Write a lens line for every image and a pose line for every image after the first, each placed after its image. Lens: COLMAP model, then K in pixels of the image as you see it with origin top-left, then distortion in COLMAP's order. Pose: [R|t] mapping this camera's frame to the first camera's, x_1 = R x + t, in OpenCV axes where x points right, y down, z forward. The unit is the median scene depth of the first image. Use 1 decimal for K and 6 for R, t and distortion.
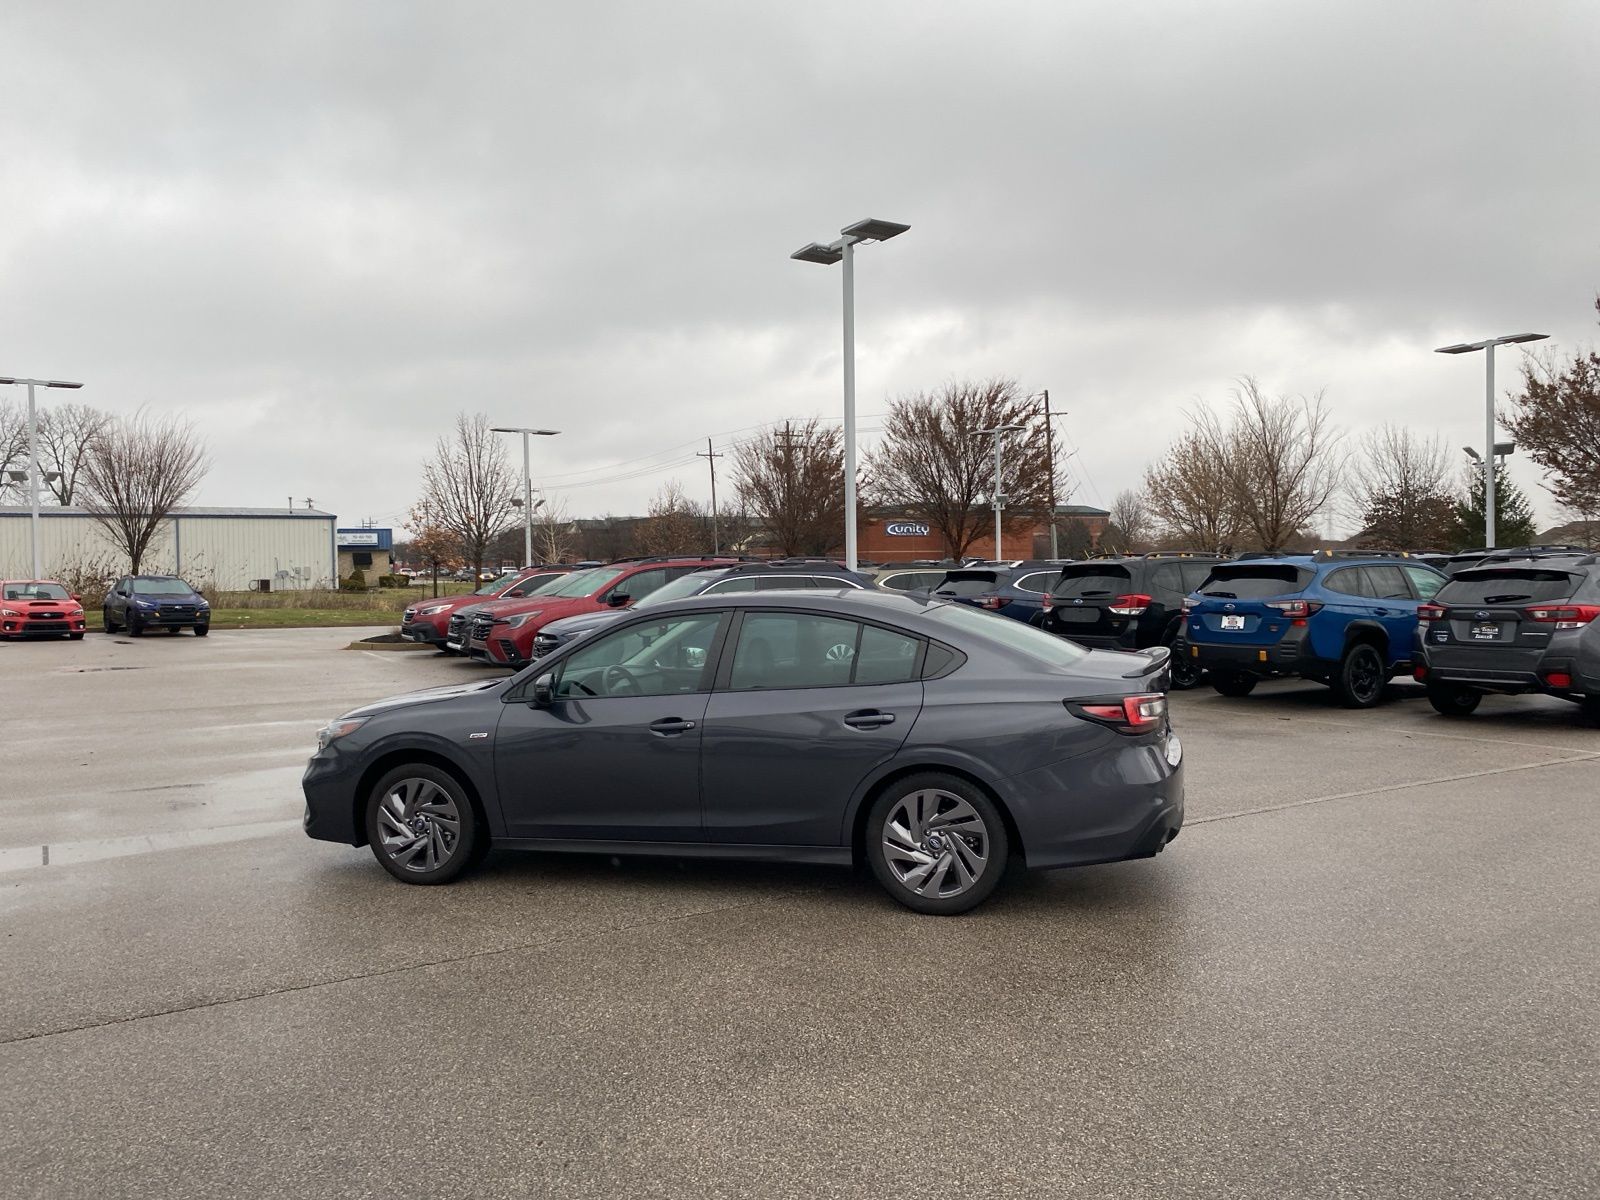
lens RADIAL K [[1216.4, 0, 821.7], [0, 1216.4, 620.4], [0, 0, 1]] dist [0.055031, -0.083246]
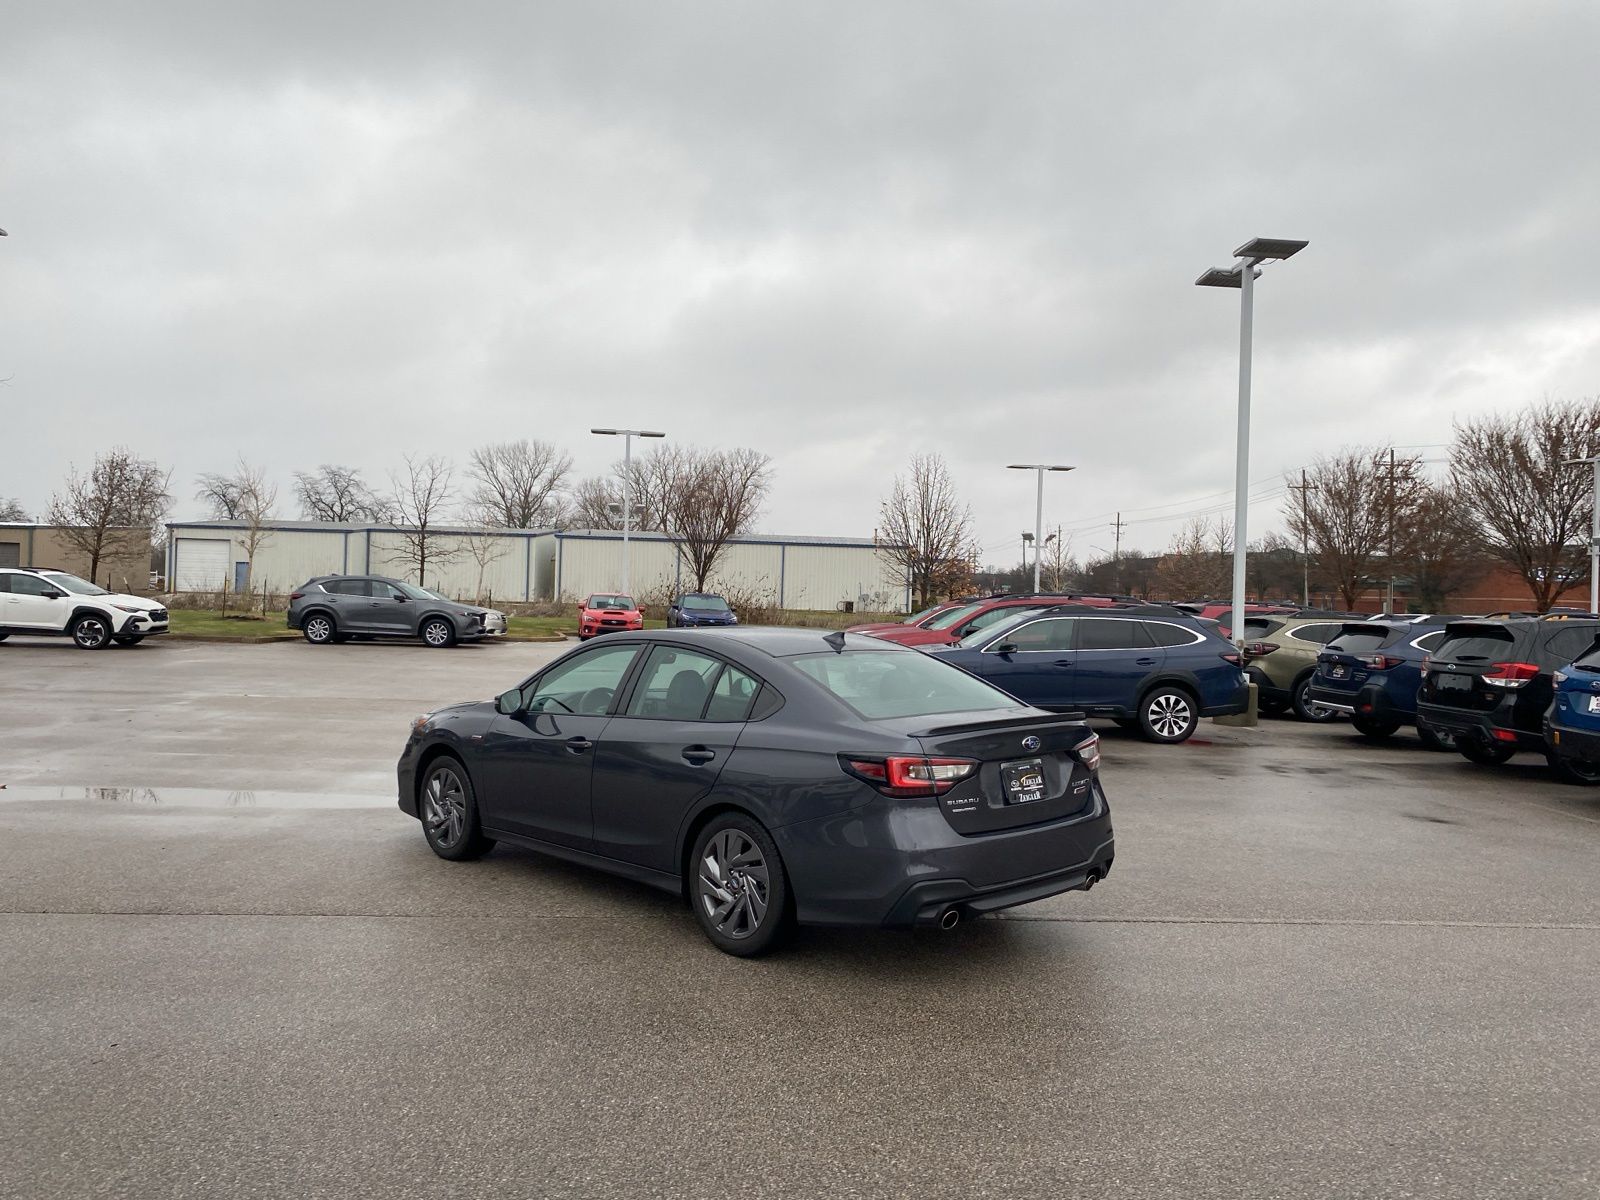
lens RADIAL K [[1225.7, 0, 816.5], [0, 1225.7, 600.5], [0, 0, 1]] dist [0.035178, -0.048976]
pose [[0.879479, 0.042823, -0.474007, 0.228900], [-0.063278, 0.997623, -0.027279, -0.010187], [0.471712, 0.053986, 0.880099, 0.044363]]
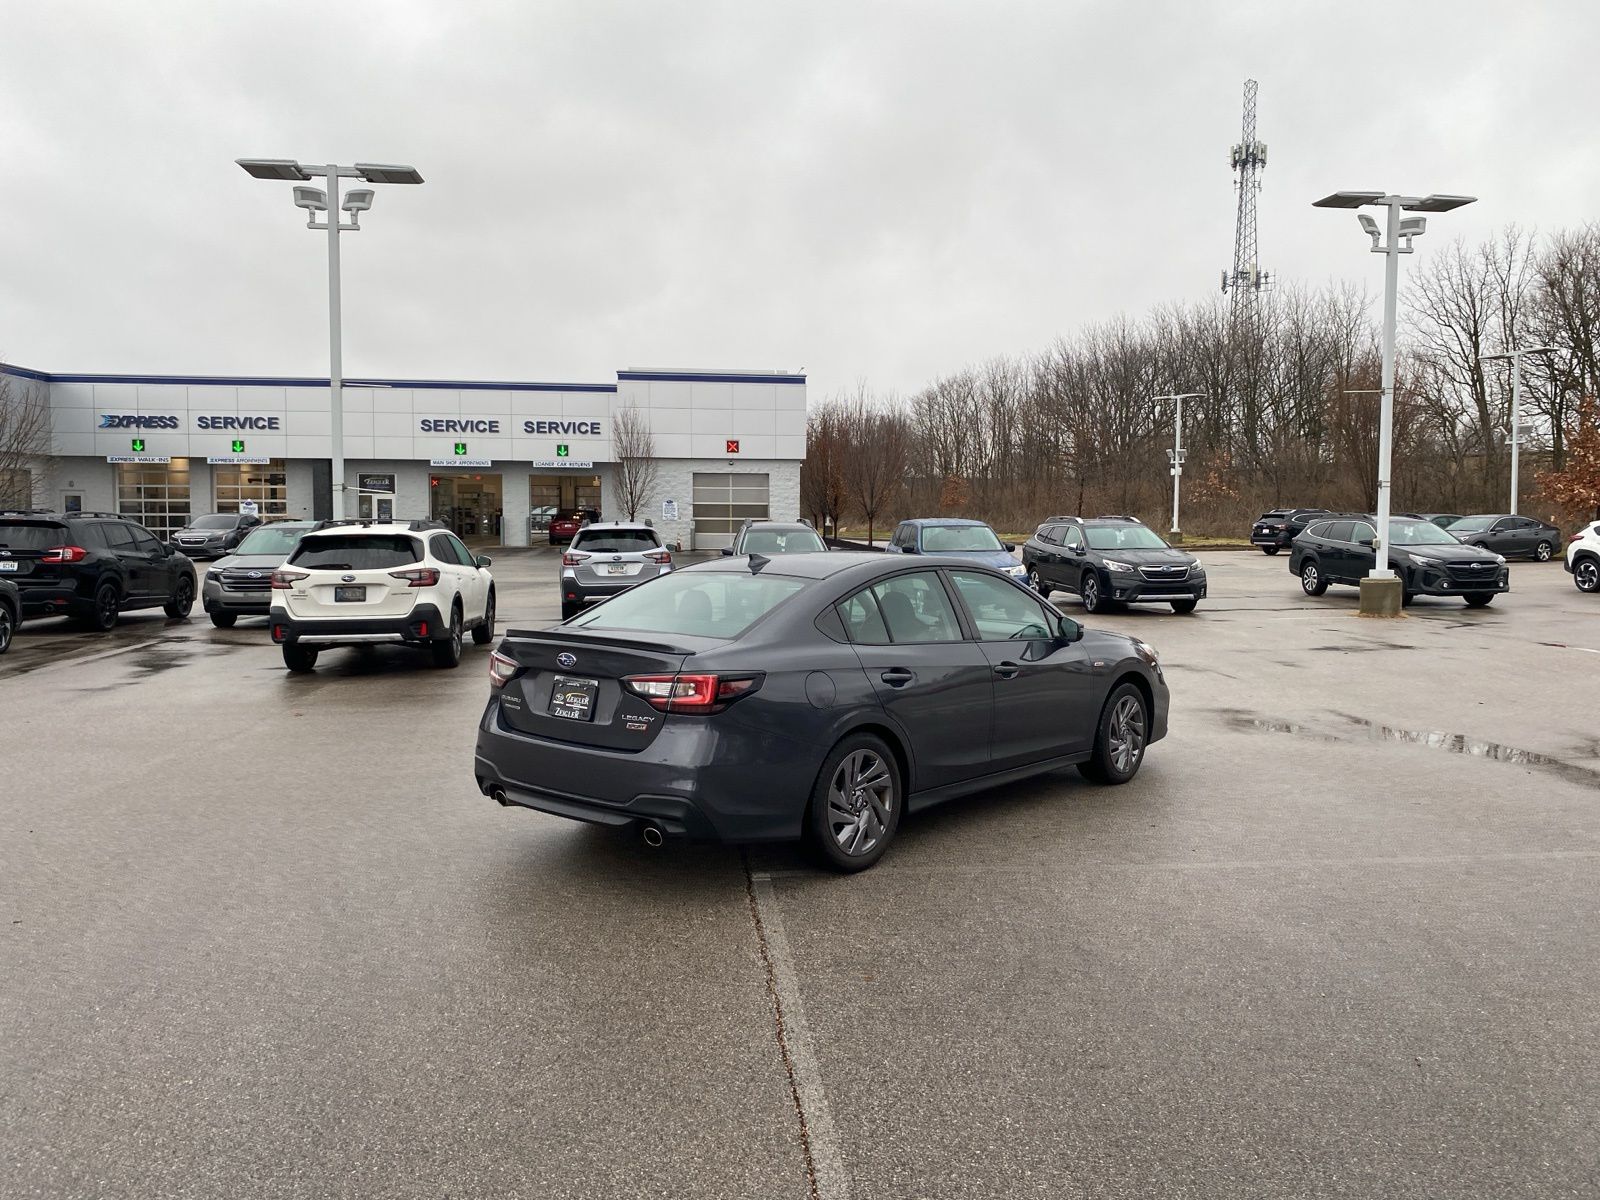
lens RADIAL K [[1216.4, 0, 821.7], [0, 1216.4, 620.4], [0, 0, 1]] dist [0.055031, -0.083246]
pose [[-0.394162, 0.093287, -0.914294, 0.412672], [-0.041723, 0.991993, 0.119202, -0.039585], [0.918094, 0.085132, -0.387113, 0.607218]]
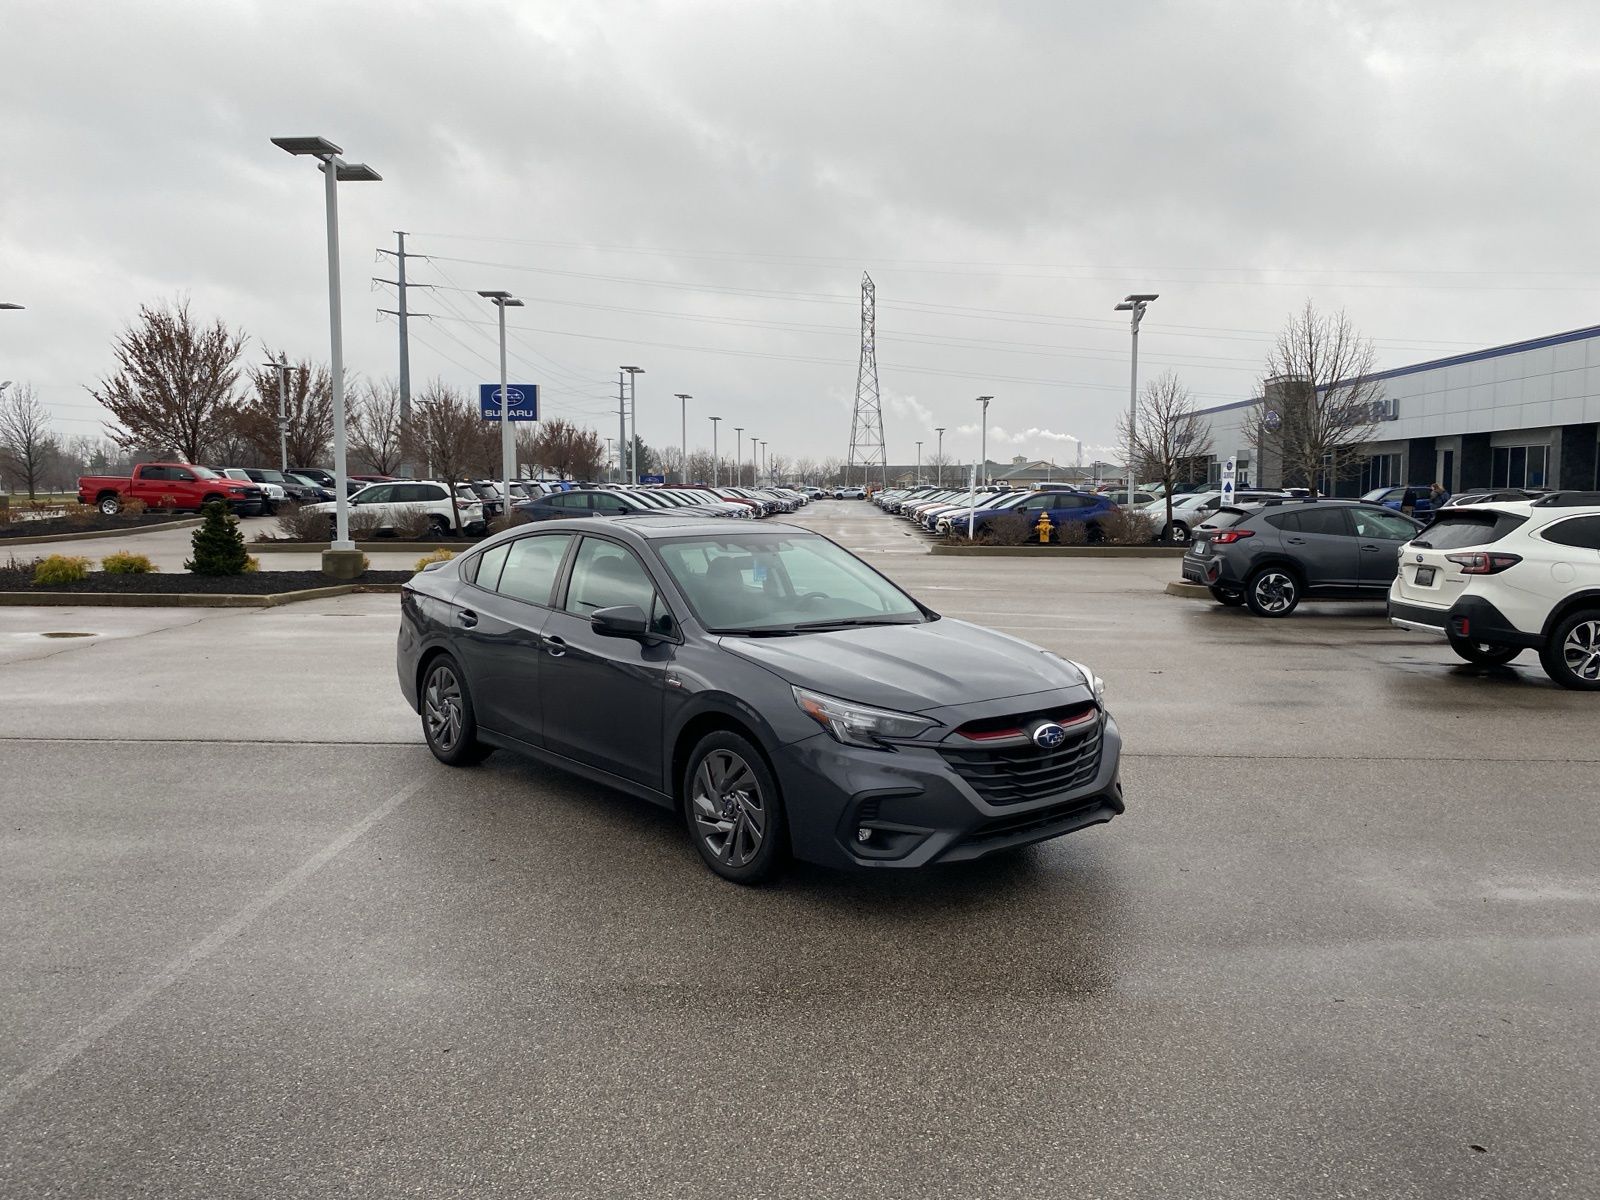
lens RADIAL K [[1218.6, 0, 800.0], [0, 1218.6, 600.0], [0, 0, 1]] dist [0.089627, -0.145203]
pose [[-0.841834, -0.036046, 0.538532, -0.301025], [0.036597, 0.991659, 0.123584, -0.034394], [-0.538495, 0.123746, -0.833493, 0.793910]]
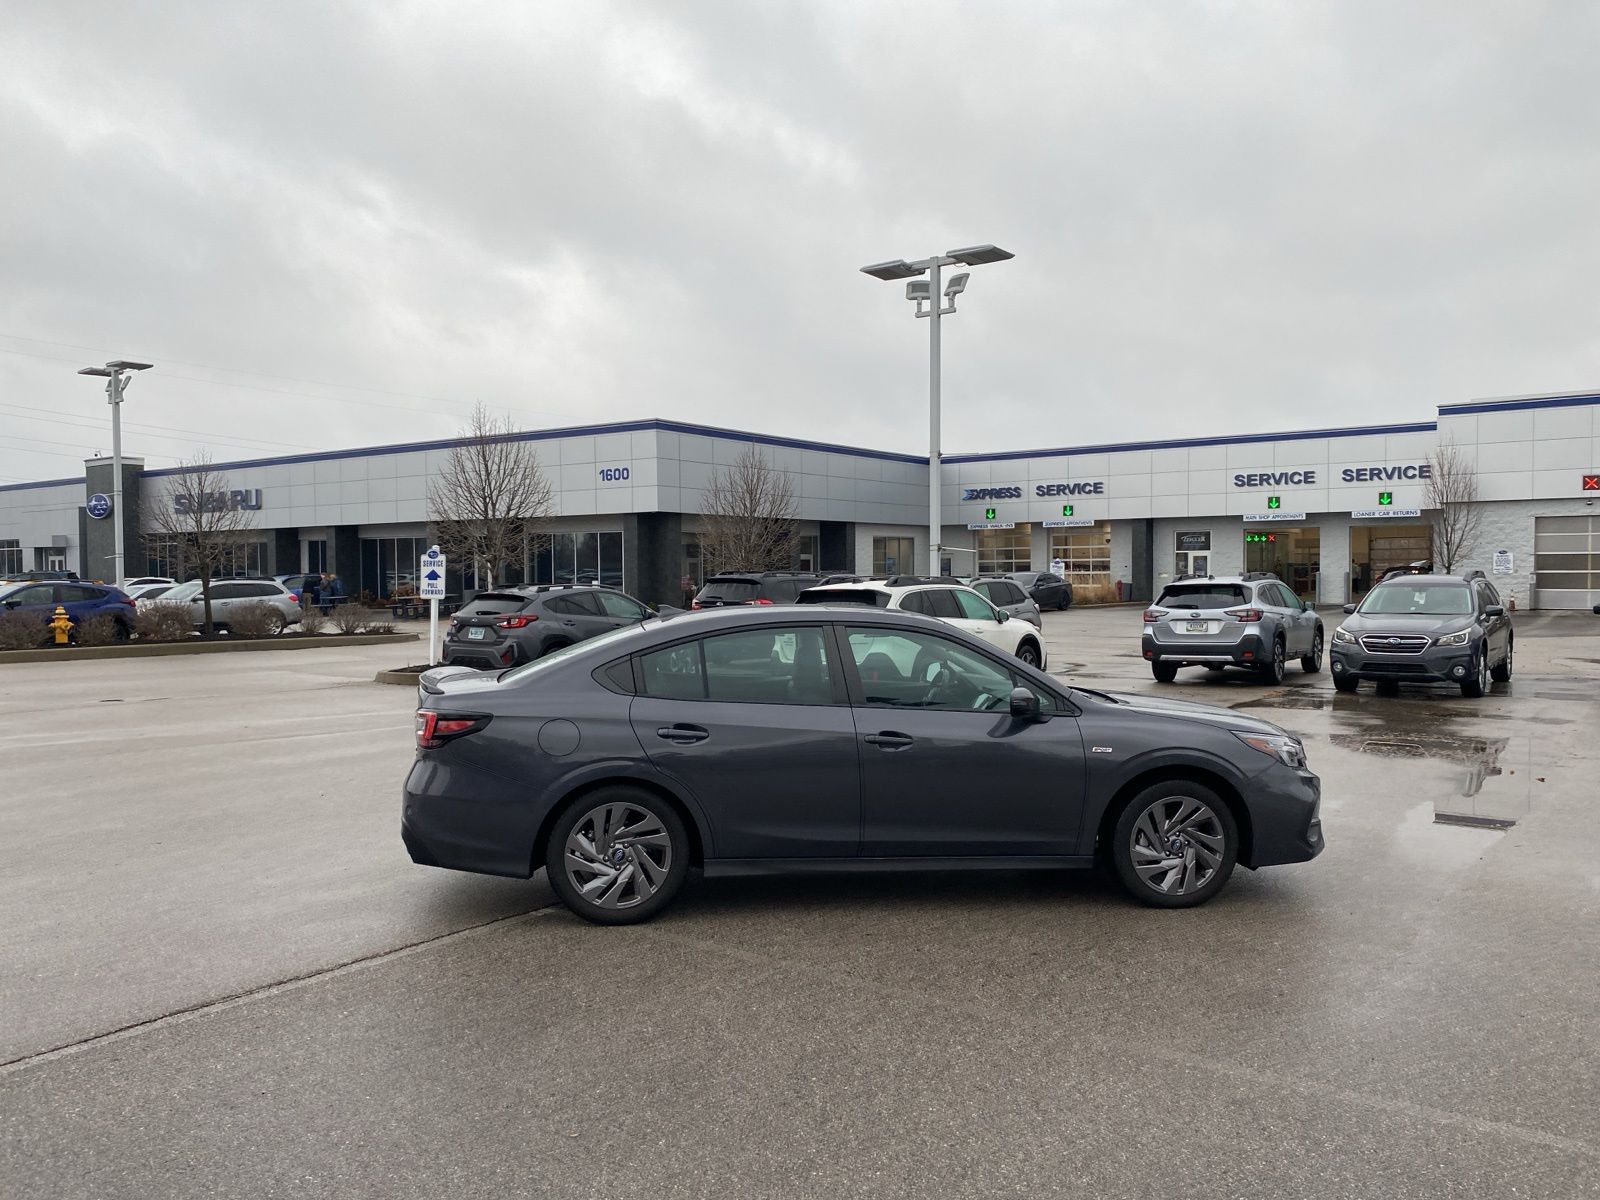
lens RADIAL K [[1225.4, 0, 813.5], [0, 1225.4, 631.5], [0, 0, 1]] dist [0.071572, -0.129409]
pose [[-0.912824, 0.040034, -0.406386, 0.164899], [0.000154, 0.995216, 0.097695, -0.044494], [0.408353, 0.089116, -0.908464, 0.838969]]
